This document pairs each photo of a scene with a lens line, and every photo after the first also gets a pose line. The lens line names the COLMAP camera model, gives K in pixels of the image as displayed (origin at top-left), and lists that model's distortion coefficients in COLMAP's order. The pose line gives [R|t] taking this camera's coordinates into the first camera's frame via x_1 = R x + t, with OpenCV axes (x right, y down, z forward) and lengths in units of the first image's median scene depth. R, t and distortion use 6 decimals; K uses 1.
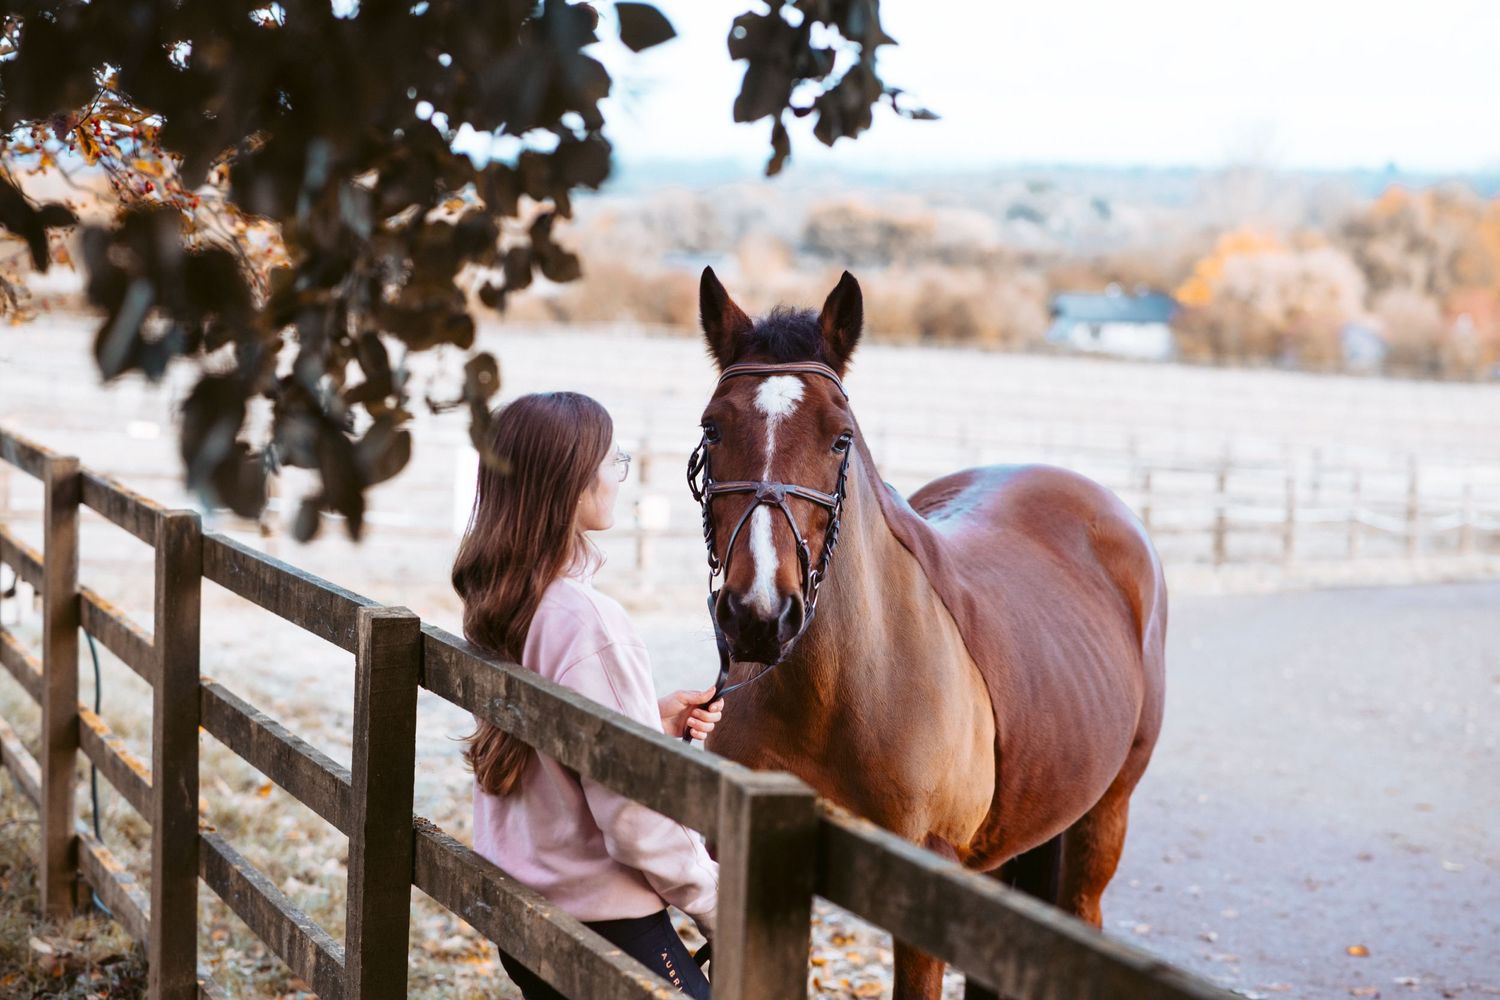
lens RADIAL K [[3887.3, 0, 750.0], [0, 3887.3, 500.0], [0, 0, 1]] dist [-0.045226, -0.695984]
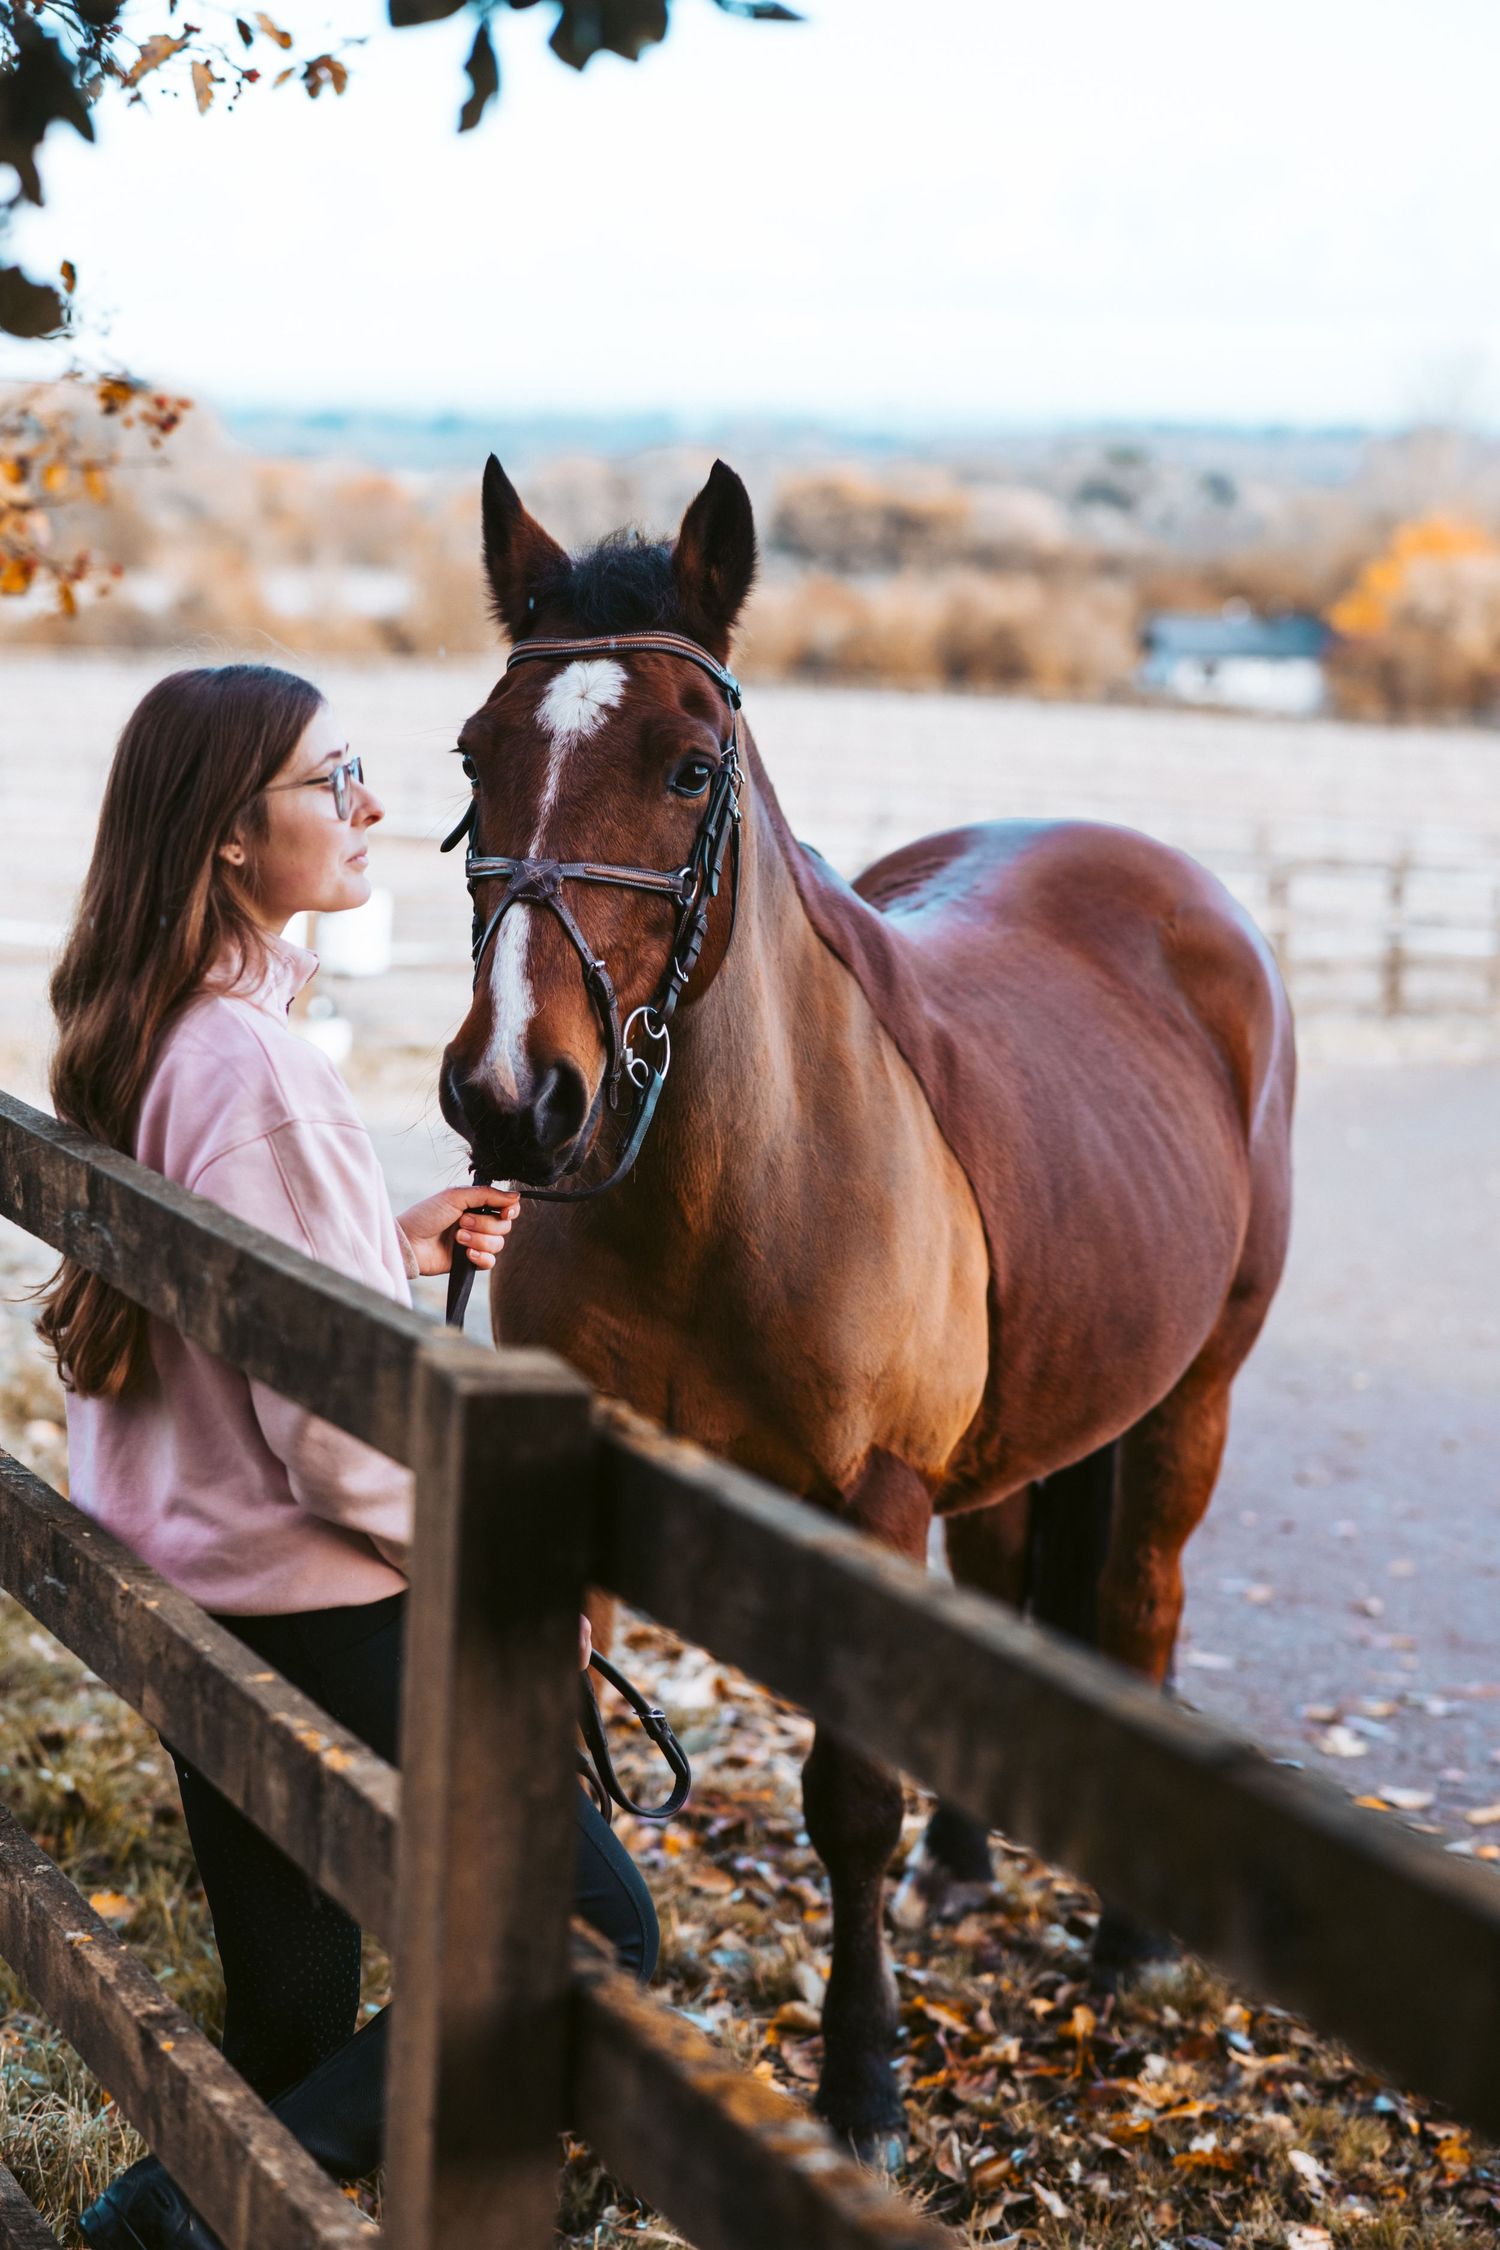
lens RADIAL K [[5780.7, 0, 750.0], [0, 5780.7, 1125.0], [0, 0, 1]] dist [0.077271, 0.906544]
pose [[0.999949, 0.003558, 0.009443, 0.018950], [-0.003877, 0.999415, 0.033978, 0.008404], [-0.009316, -0.034013, 0.999378, 0.141152]]
